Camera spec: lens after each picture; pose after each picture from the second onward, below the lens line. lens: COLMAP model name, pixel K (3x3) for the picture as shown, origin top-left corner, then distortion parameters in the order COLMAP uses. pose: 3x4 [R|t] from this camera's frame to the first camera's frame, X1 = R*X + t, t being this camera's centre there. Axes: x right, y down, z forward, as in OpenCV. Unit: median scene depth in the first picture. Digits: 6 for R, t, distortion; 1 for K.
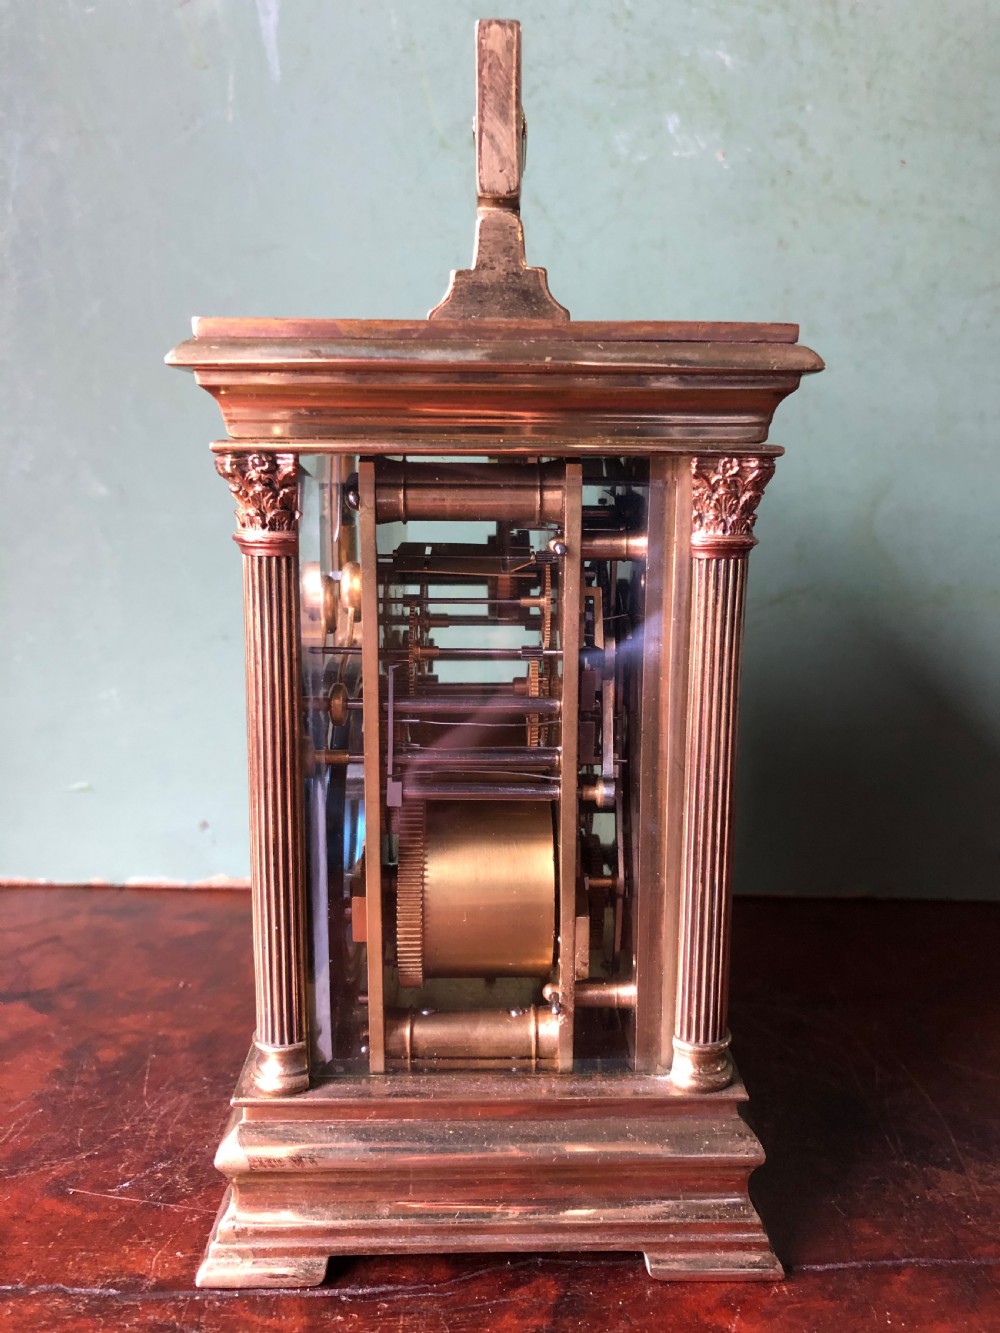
lens RADIAL K [[1100.2, 0, 506.7], [0, 1100.2, 660.6], [0, 0, 1]] dist [0.021048, -0.042887]
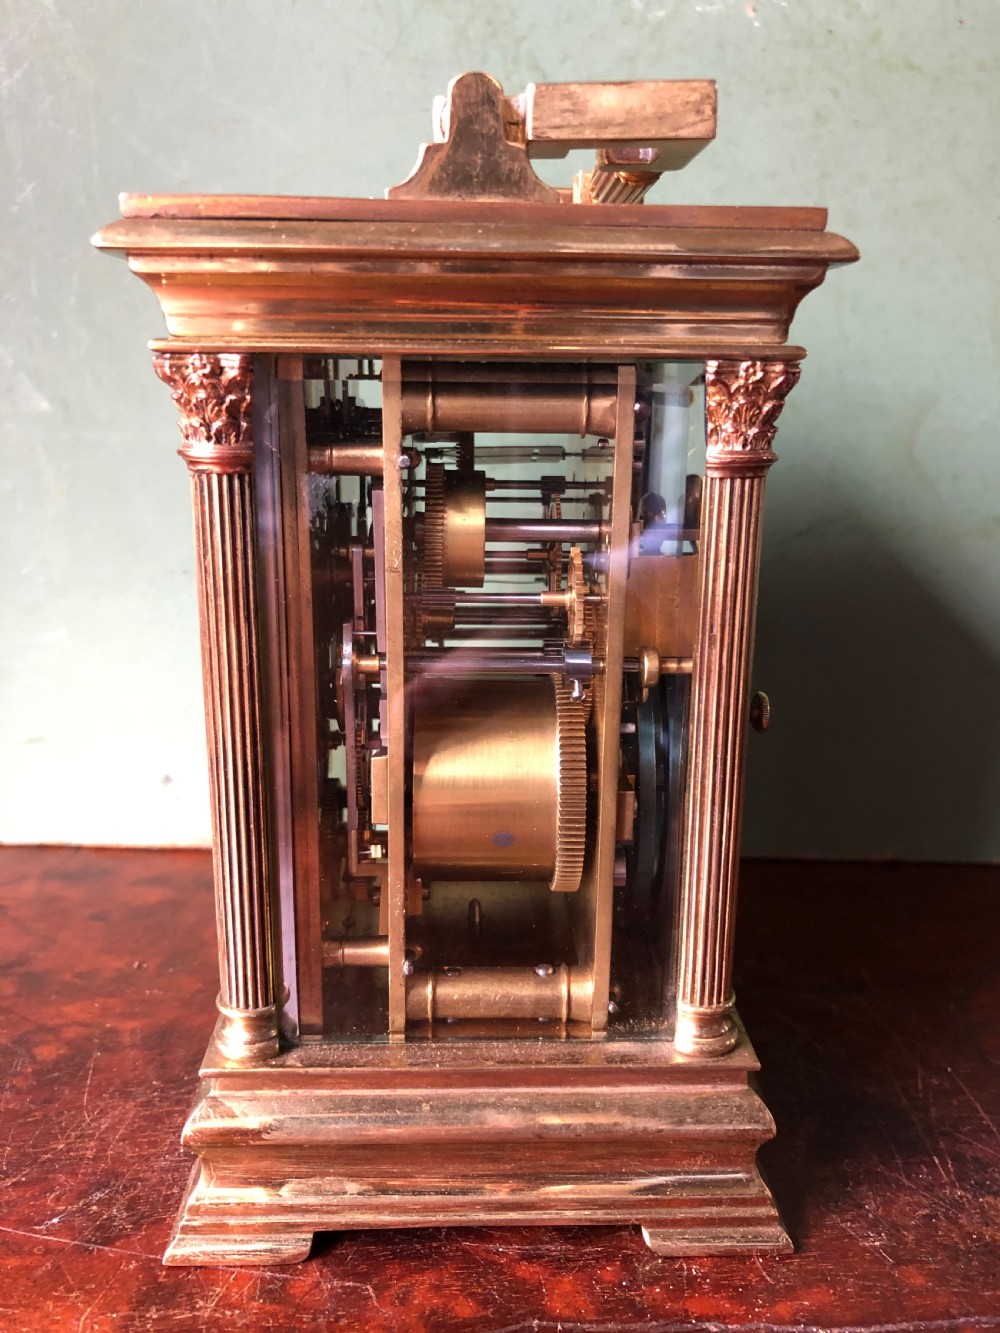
lens RADIAL K [[1092.7, 0, 504.2], [0, 1092.7, 658.5], [0, 0, 1]] dist [0.062138, -0.104431]
pose [[0.999999, 0.001527, -0.000402, 0.004165], [-0.001495, 0.997585, 0.069436, -0.018687], [0.000507, -0.069435, 0.997586, 0.142920]]
